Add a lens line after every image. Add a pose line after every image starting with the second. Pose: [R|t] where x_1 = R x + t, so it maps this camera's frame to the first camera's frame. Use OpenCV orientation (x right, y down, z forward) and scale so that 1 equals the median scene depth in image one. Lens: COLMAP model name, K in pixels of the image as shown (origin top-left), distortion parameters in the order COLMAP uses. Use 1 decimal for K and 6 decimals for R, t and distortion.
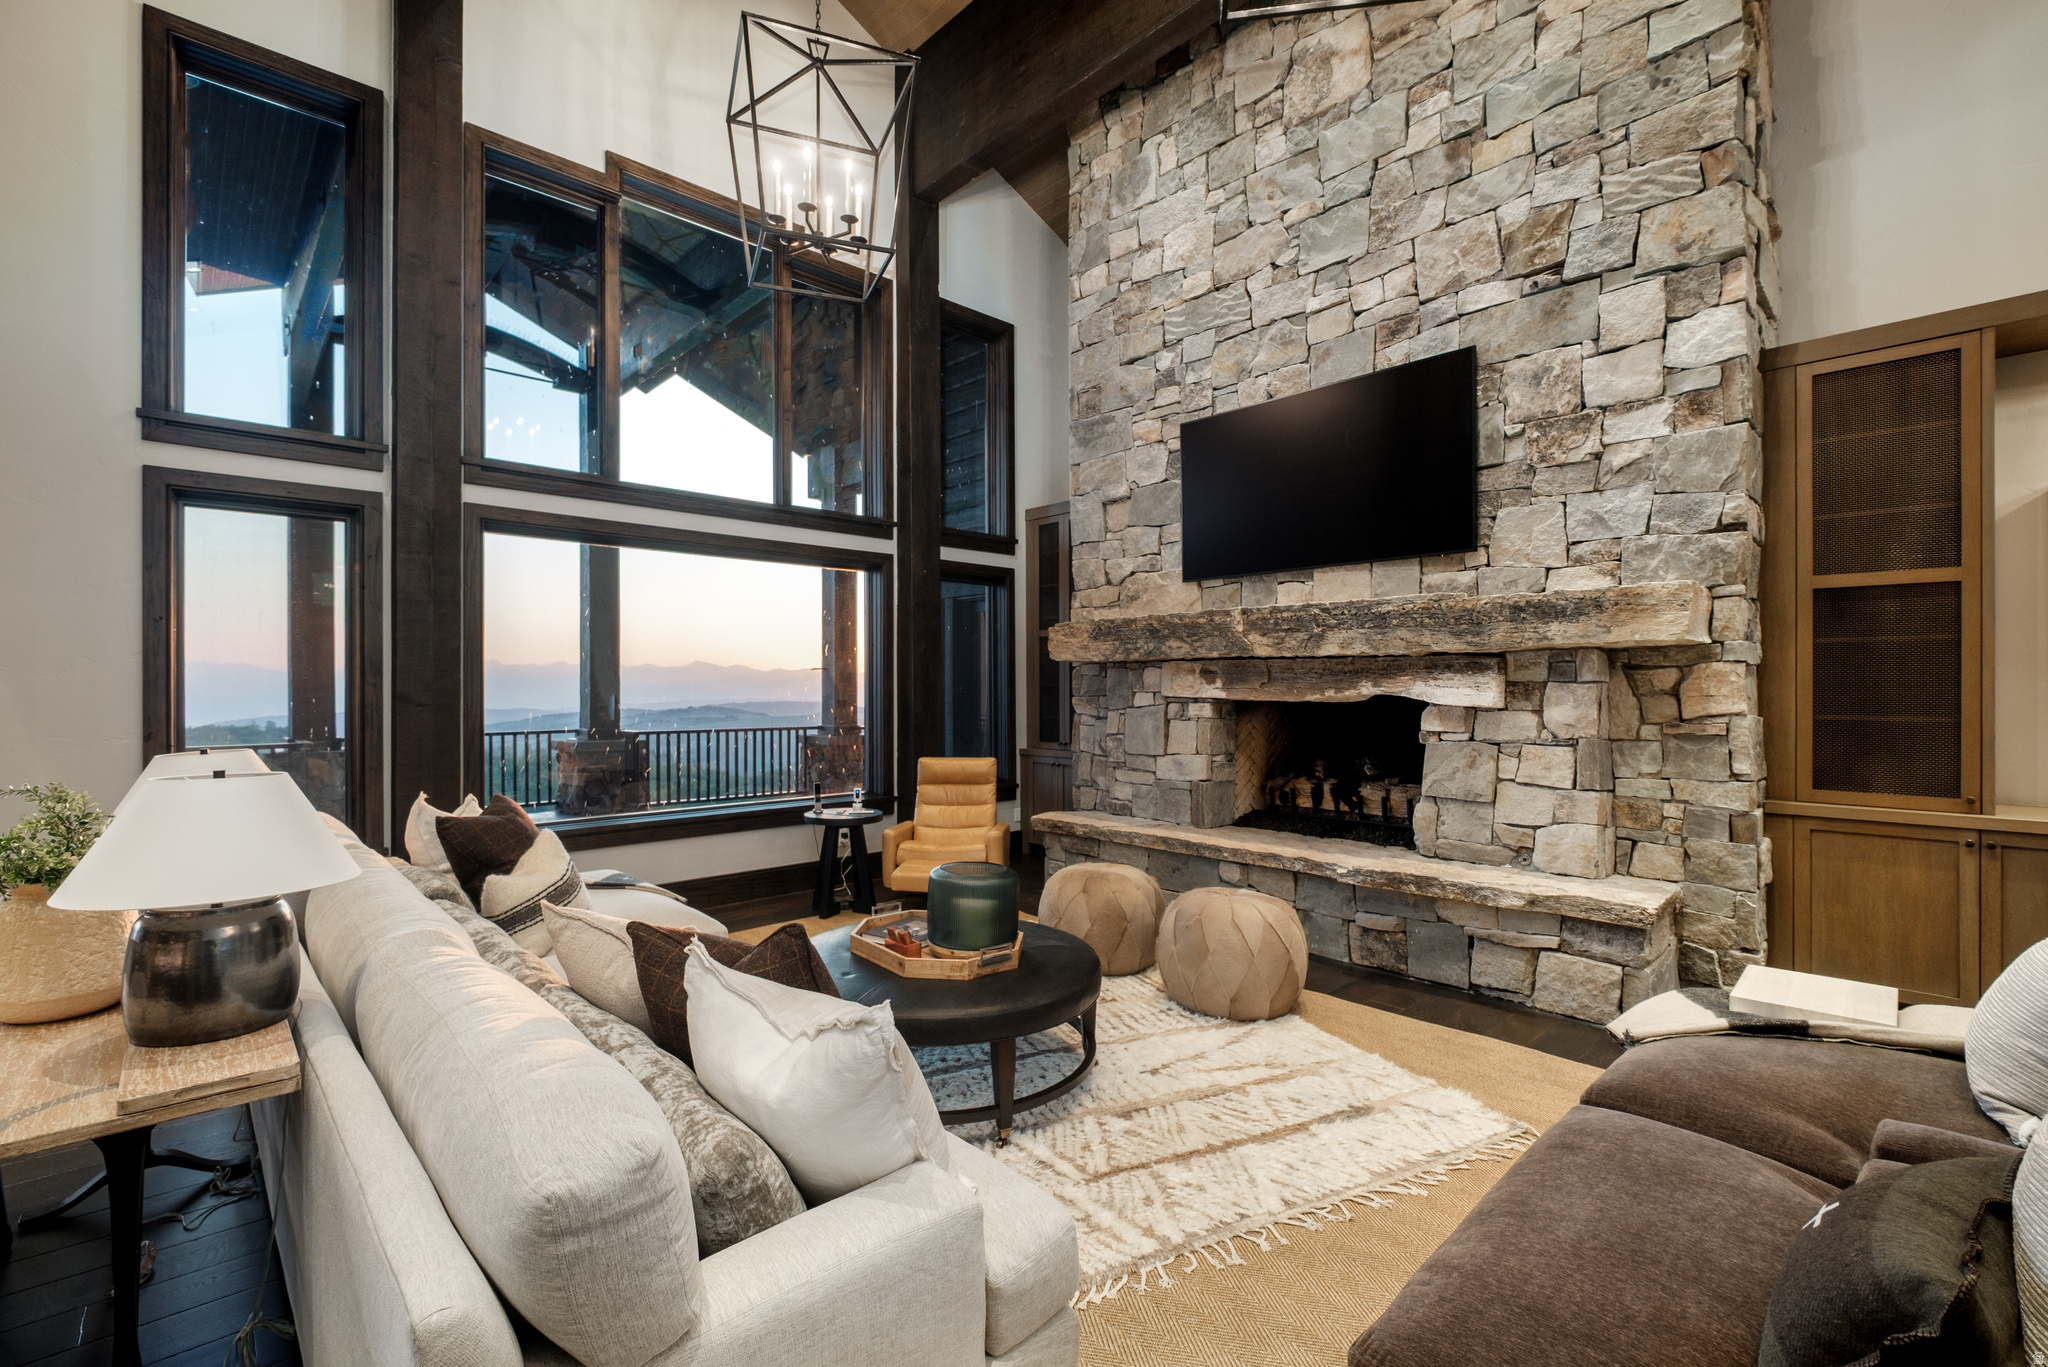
lens RADIAL K [[895.9, 0, 1018.2], [0, 895.9, 678.1], [0, 0, 1]] dist [0.001234, 0.000090]
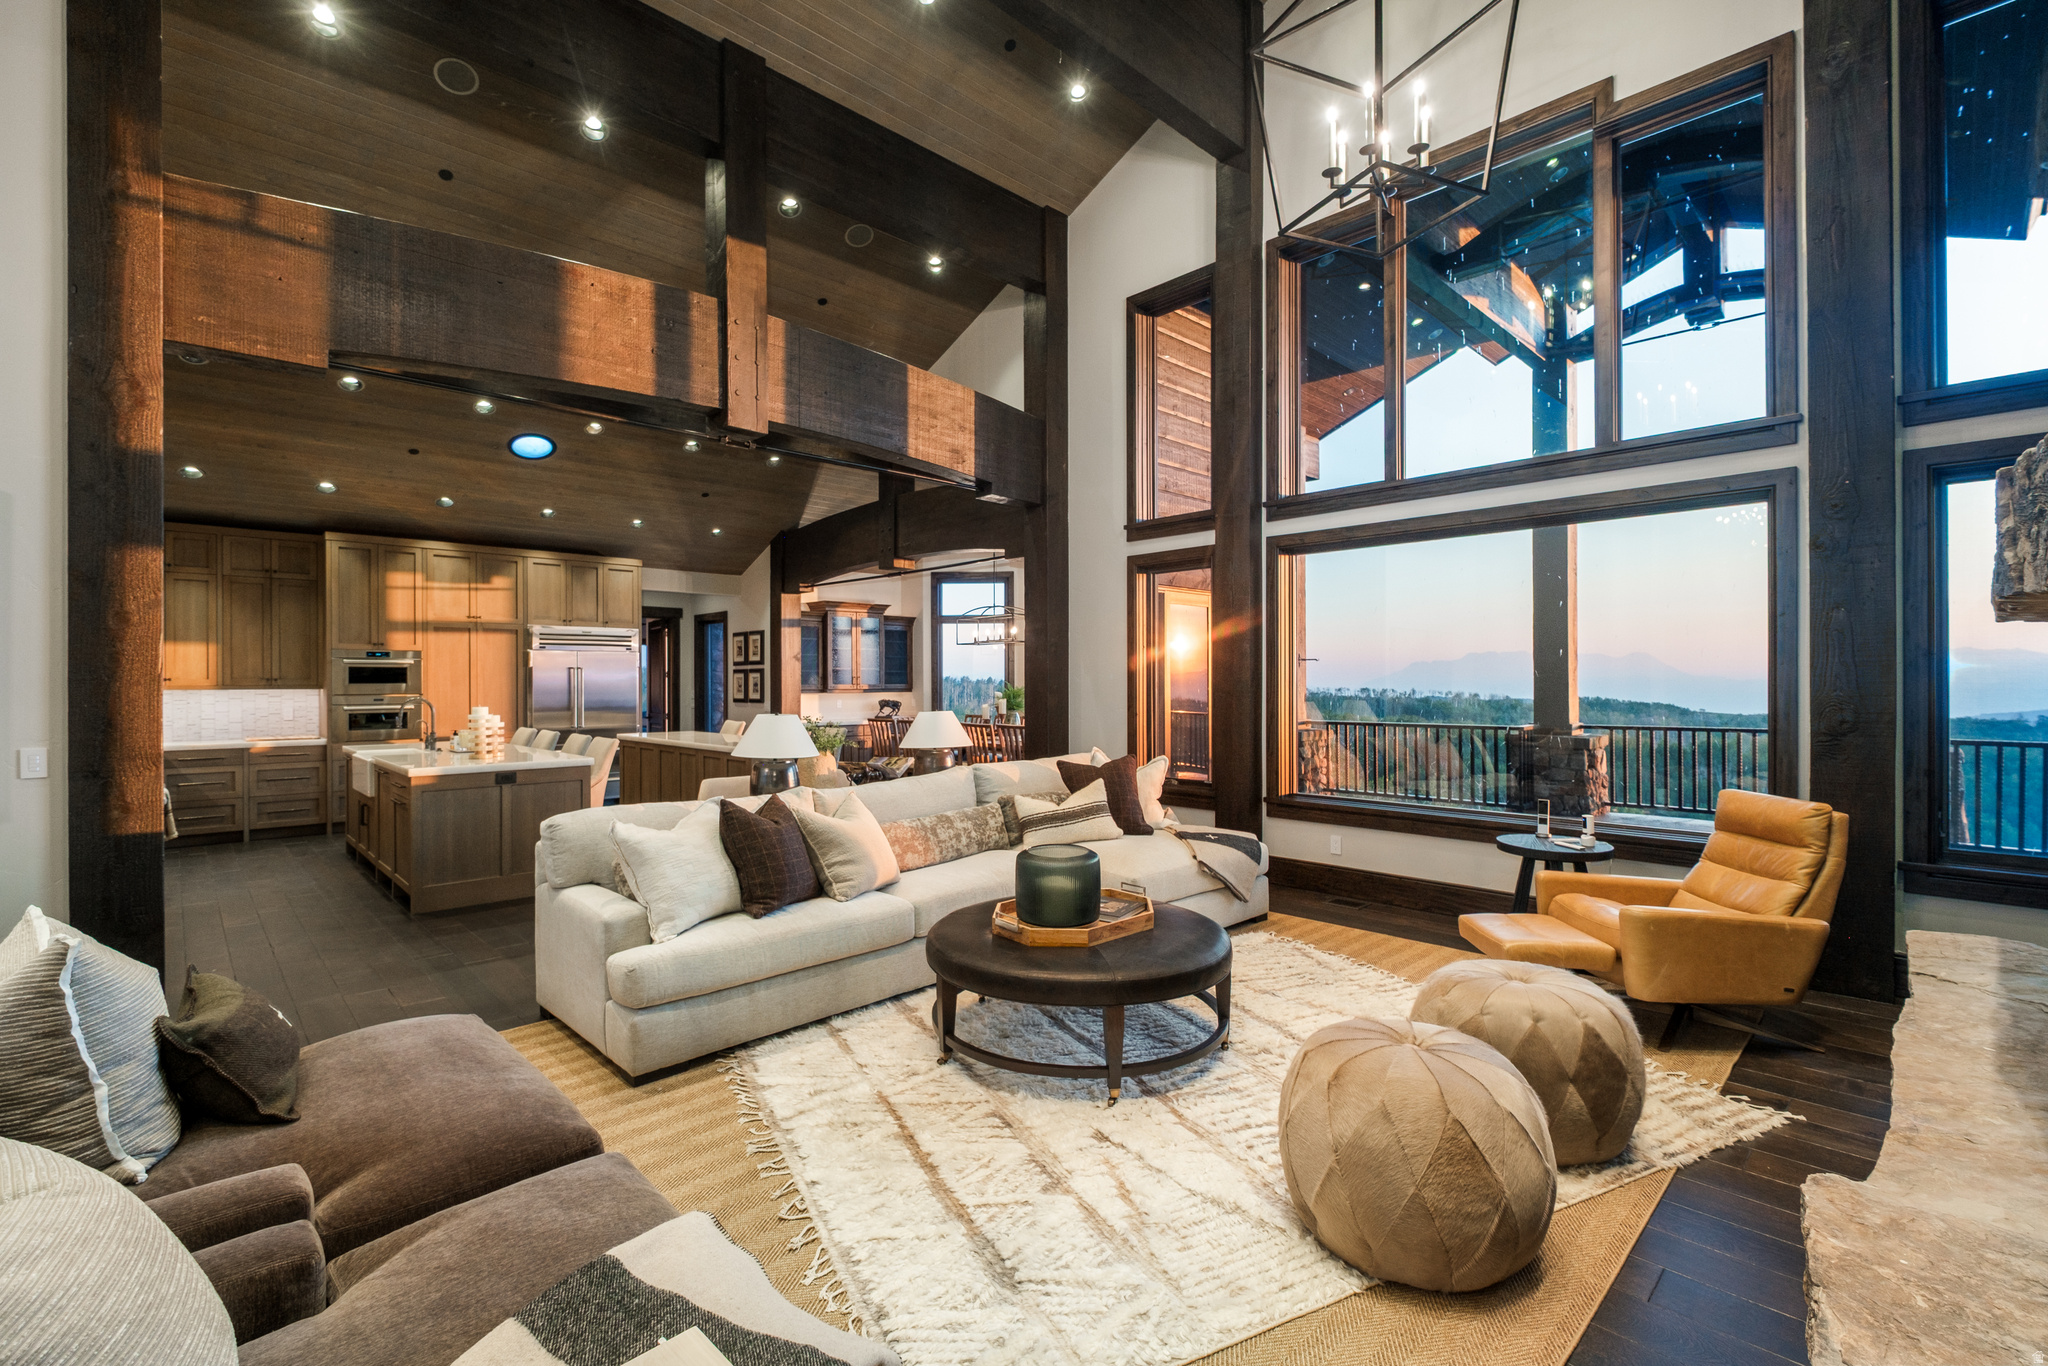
lens RADIAL K [[895.9, 0, 1018.2], [0, 895.9, 677.6], [0, 0, 1]] dist [0.001234, 0.000090]
pose [[0.008230, 0.000711, -0.999966, 0.658246], [0.010985, 0.999939, 0.000801, 0.003311], [0.999906, -0.010991, 0.008221, 0.609594]]
